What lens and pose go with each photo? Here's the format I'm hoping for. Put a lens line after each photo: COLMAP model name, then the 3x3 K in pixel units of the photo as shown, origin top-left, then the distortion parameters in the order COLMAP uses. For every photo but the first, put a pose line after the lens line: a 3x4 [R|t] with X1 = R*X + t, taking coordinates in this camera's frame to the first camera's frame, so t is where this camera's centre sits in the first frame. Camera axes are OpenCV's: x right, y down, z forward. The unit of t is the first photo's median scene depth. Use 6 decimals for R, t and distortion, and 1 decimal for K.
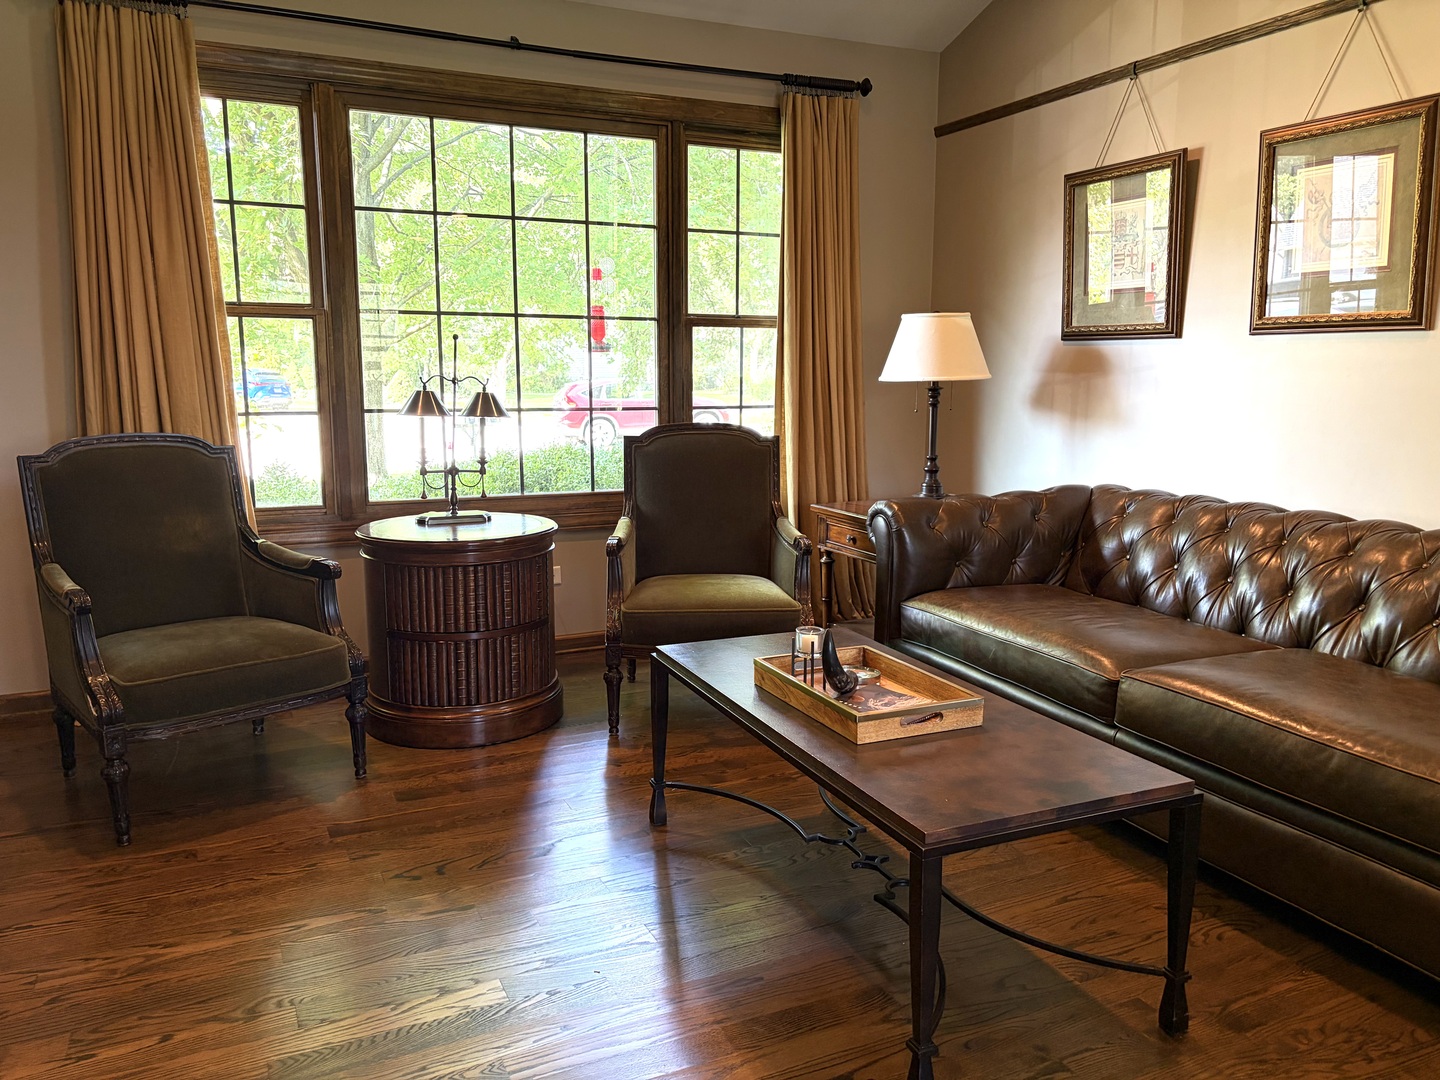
lens RADIAL K [[1086.3, 0, 715.2], [0, 1086.3, 541.9], [0, 0, 1]] dist [0.073770, -0.089729]
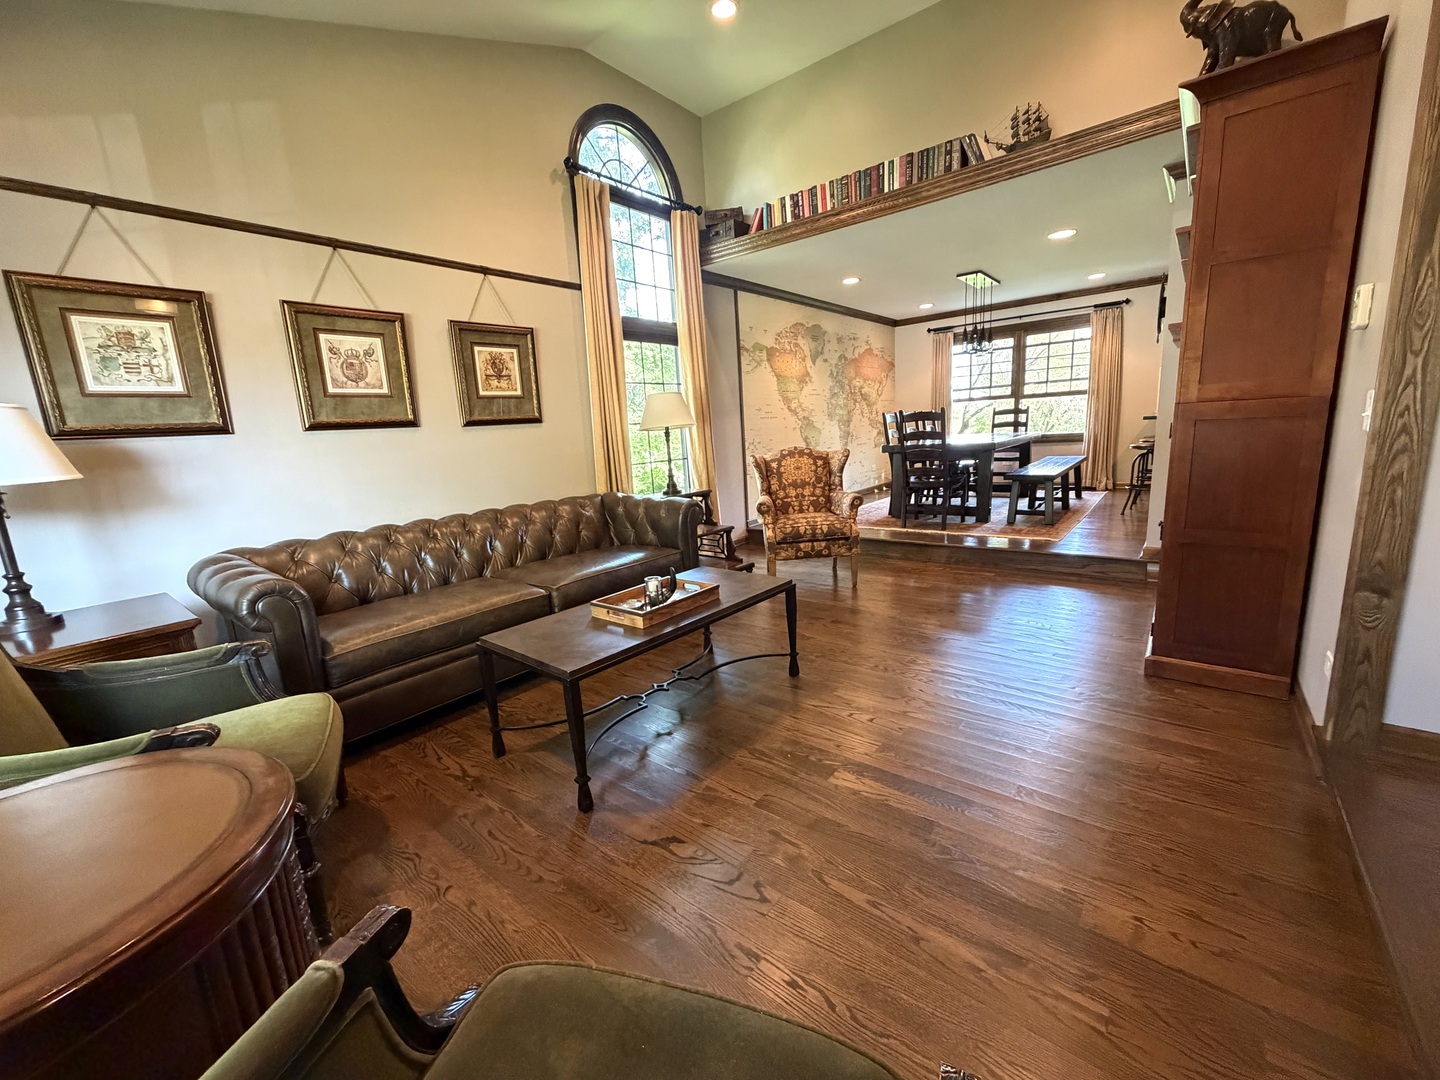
lens RADIAL K [[580.5, 0, 720.0], [0, 580.5, 540.0], [0, 0, 1]] dist [0.009848, -0.000322]
pose [[-0.443452, -0.145632, 0.884388, -0.498650], [0.203069, 0.944729, 0.257392, -0.126793], [-0.872991, 0.293733, -0.389369, 0.796847]]
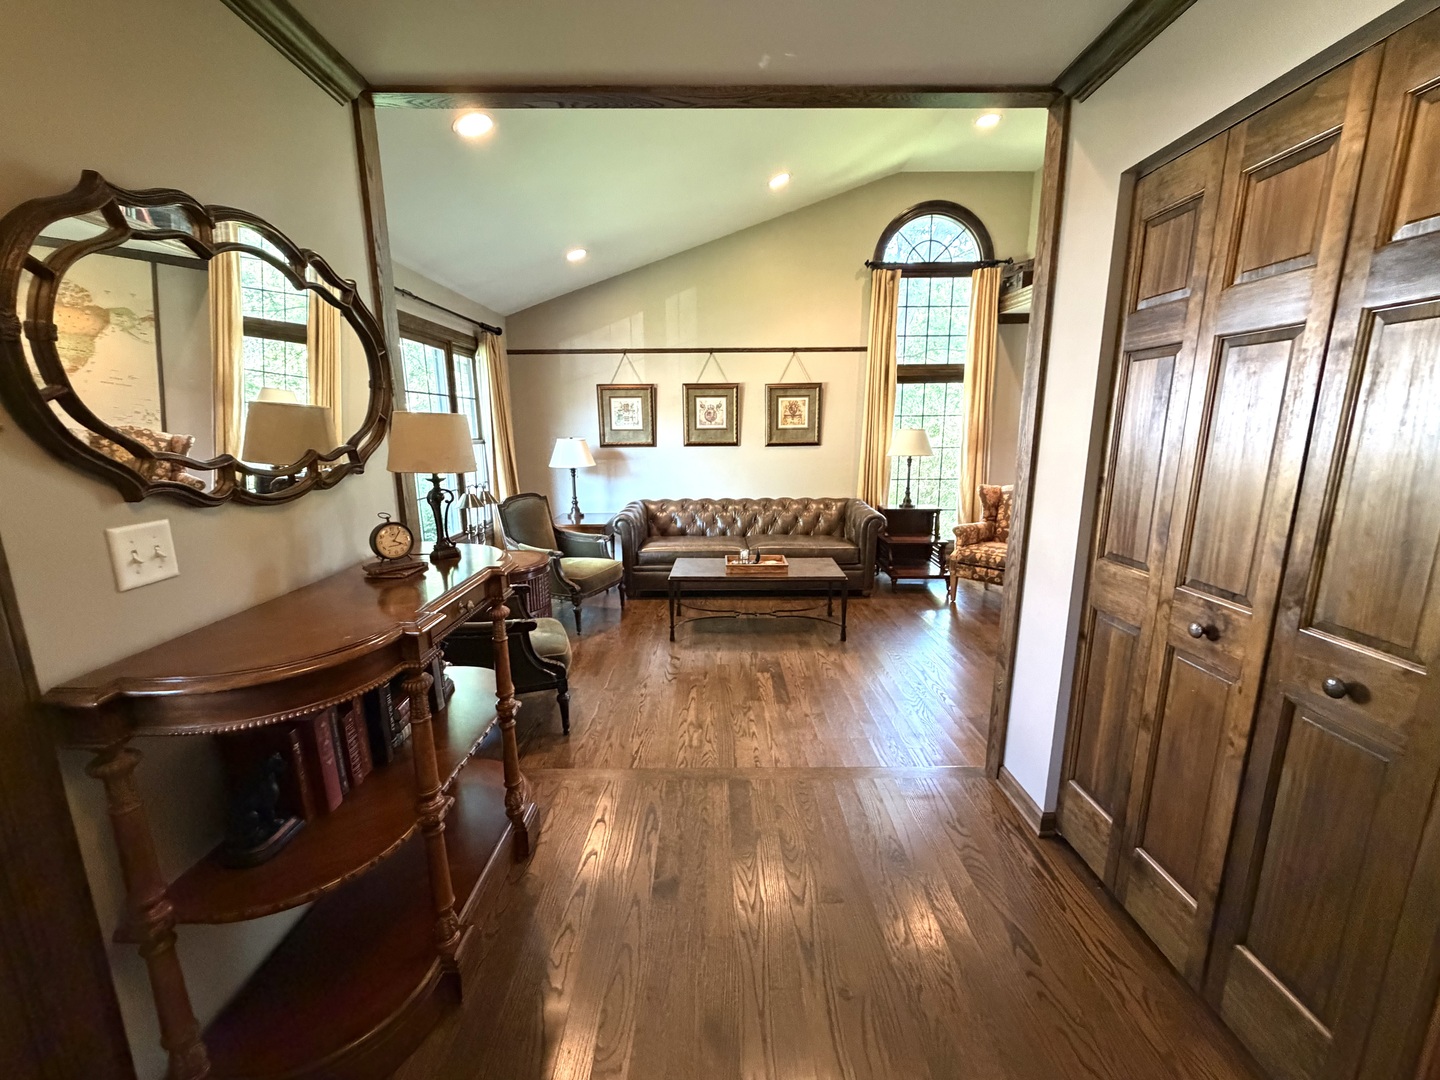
lens RADIAL K [[580.5, 0, 720.0], [0, 580.5, 540.0], [0, 0, 1]] dist [0.009848, -0.000322]
pose [[0.411405, -0.180317, 0.893438, -0.941848], [0.155386, 0.979761, 0.126188, -0.112451], [-0.898110, 0.086913, 0.431097, 0.197979]]
